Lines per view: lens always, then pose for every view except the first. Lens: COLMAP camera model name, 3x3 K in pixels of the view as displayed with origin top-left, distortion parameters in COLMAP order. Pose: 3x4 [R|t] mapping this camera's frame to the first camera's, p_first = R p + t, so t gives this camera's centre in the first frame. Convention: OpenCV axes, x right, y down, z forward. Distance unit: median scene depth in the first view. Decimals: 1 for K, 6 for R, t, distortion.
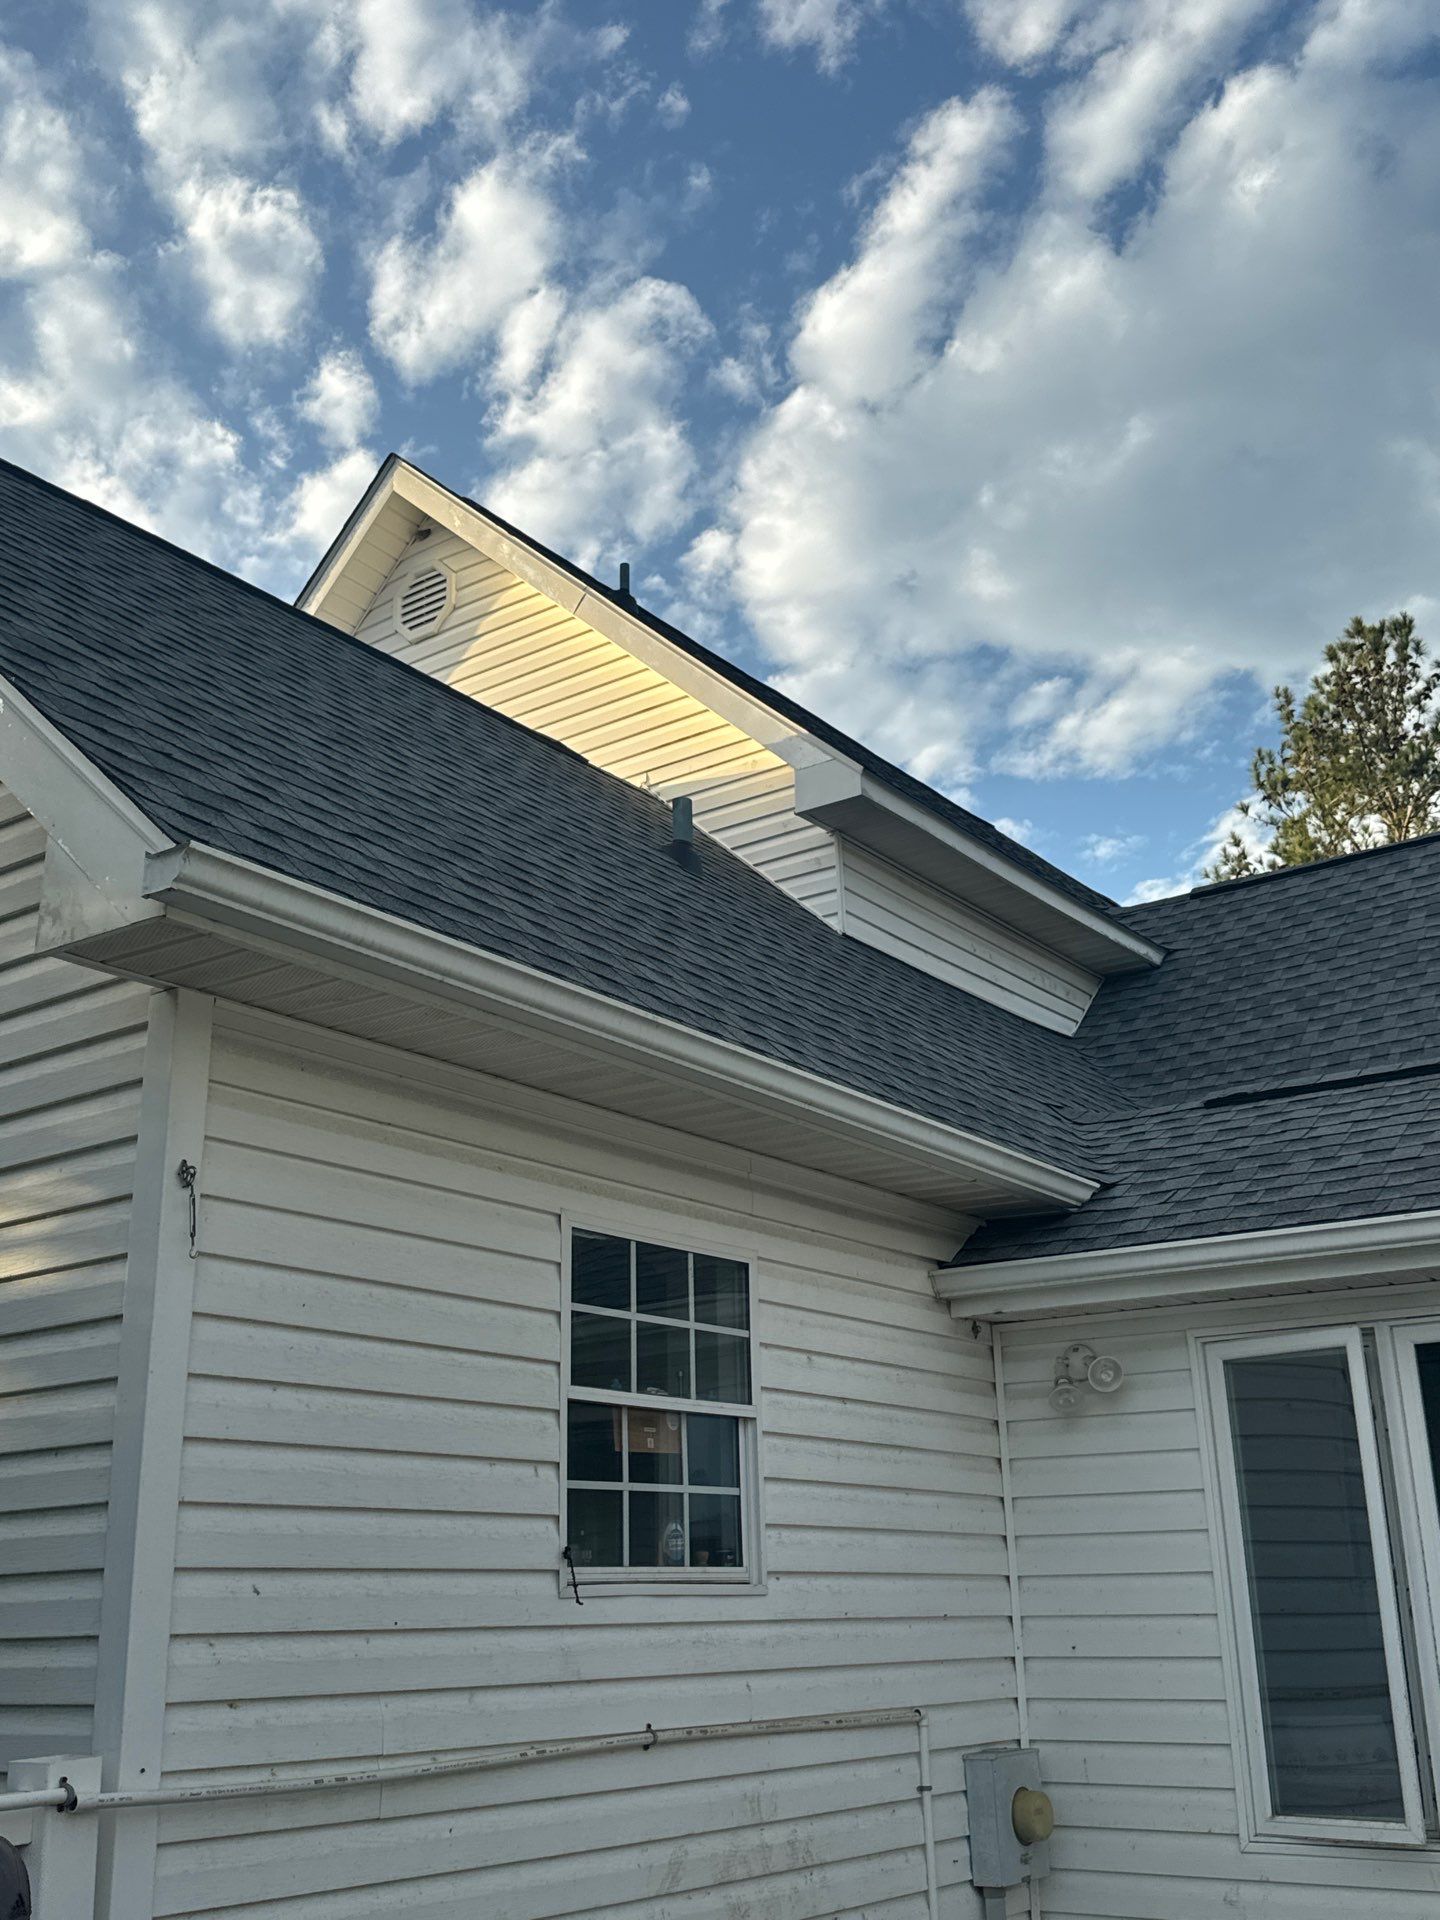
lens RADIAL K [[1974.4, 0, 727.0], [0, 1974.4, 922.8], [0, 0, 1]] dist [0.242177, -0.612674]
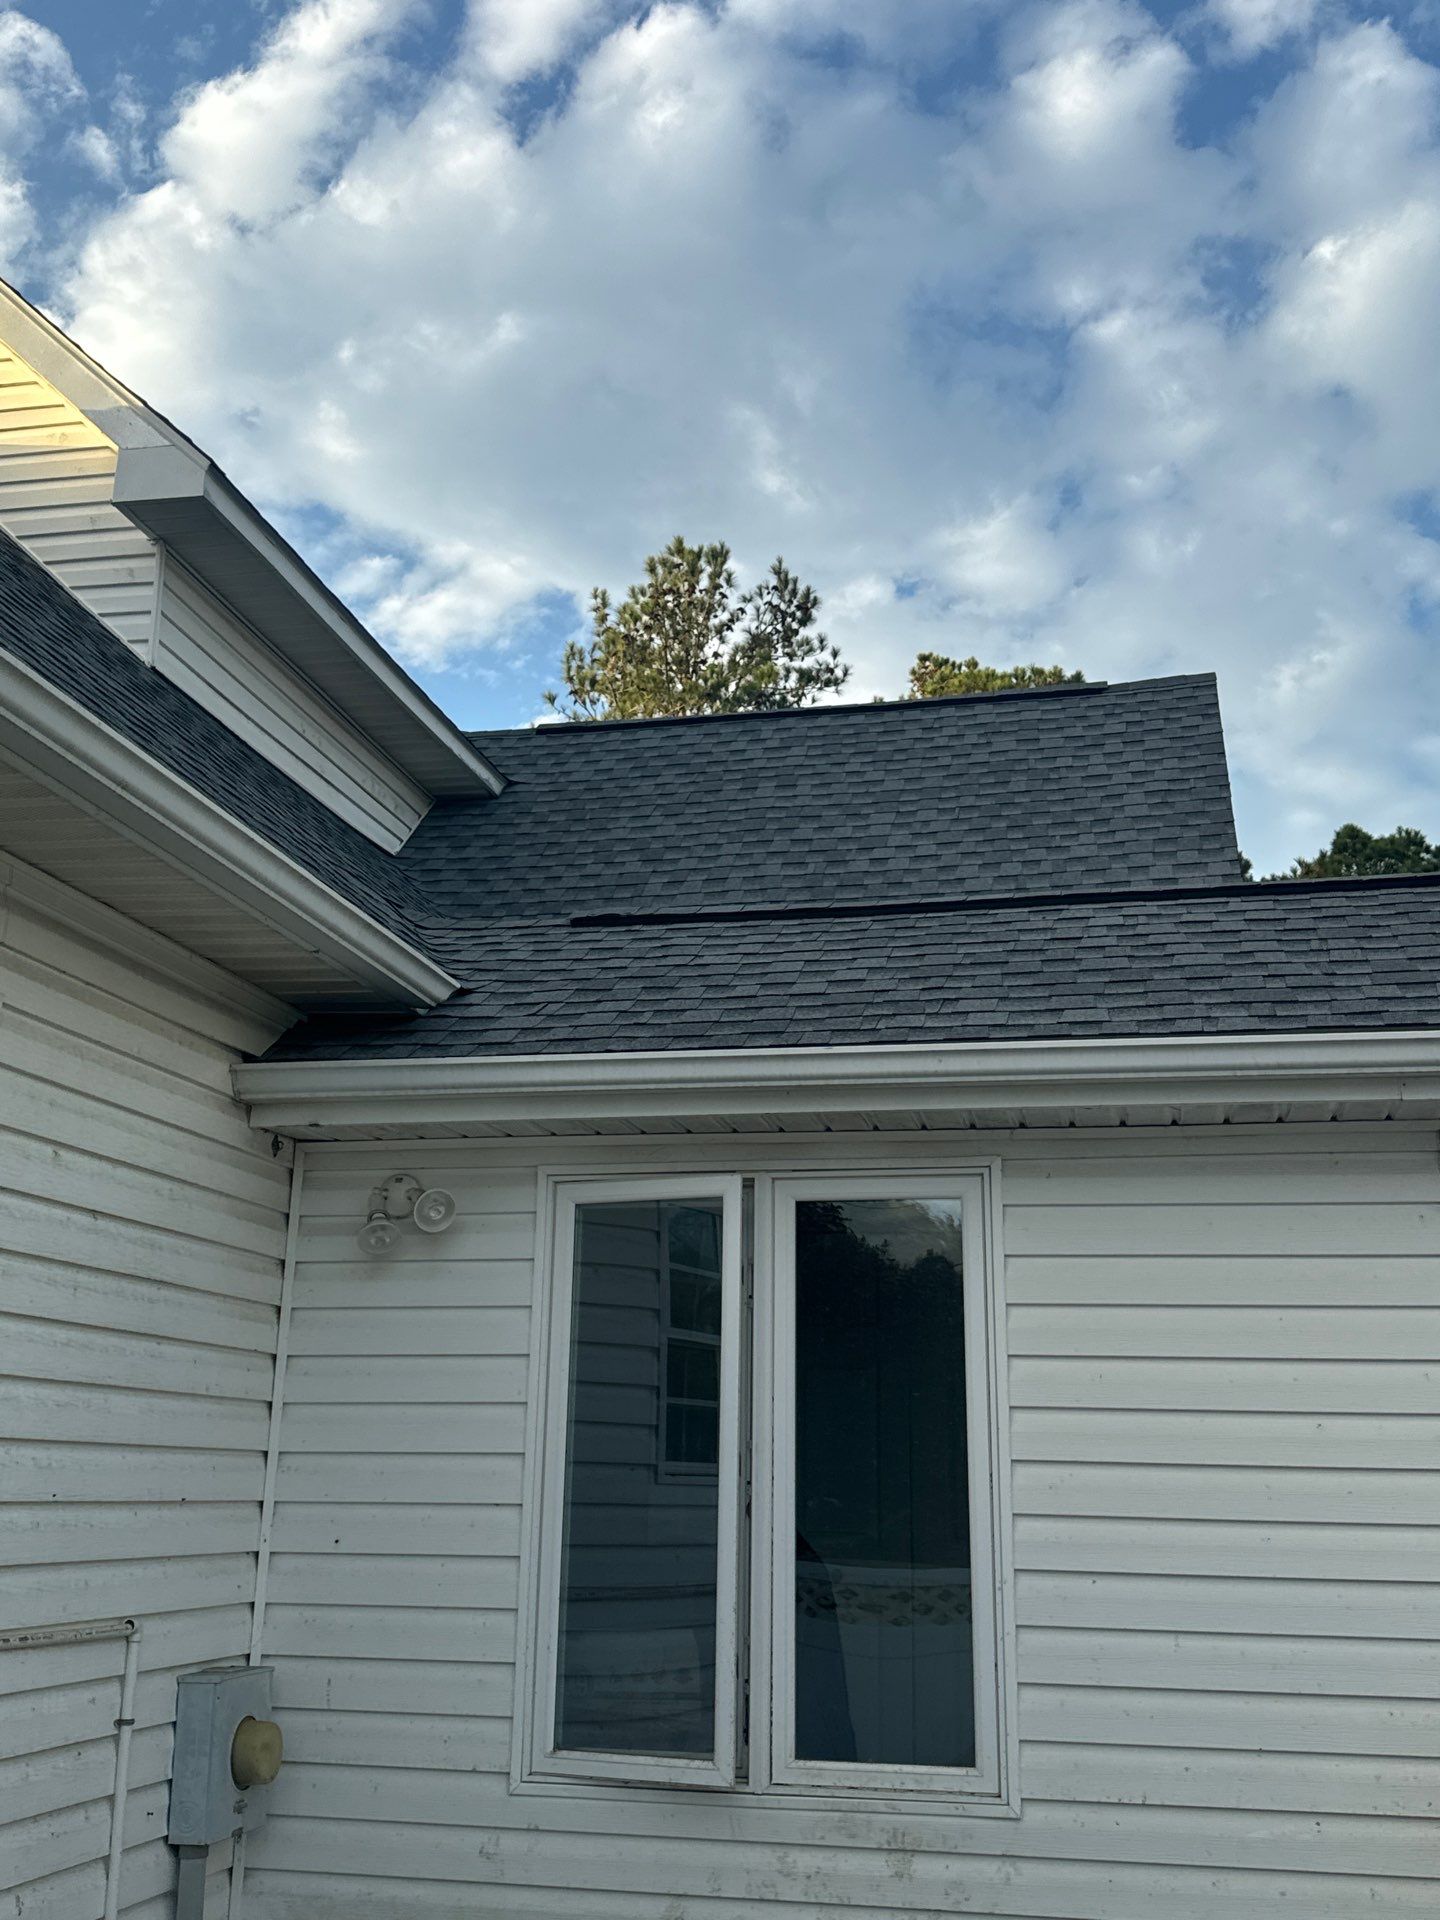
lens RADIAL K [[1926.7, 0, 852.1], [0, 1926.7, 799.5], [0, 0, 1]] dist [-0.044055, -0.026107]
pose [[0.891144, 0.171620, 0.420010, -0.013119], [-0.164340, 0.984937, -0.053771, 0.073814], [-0.422911, -0.021107, 0.905925, 0.228269]]
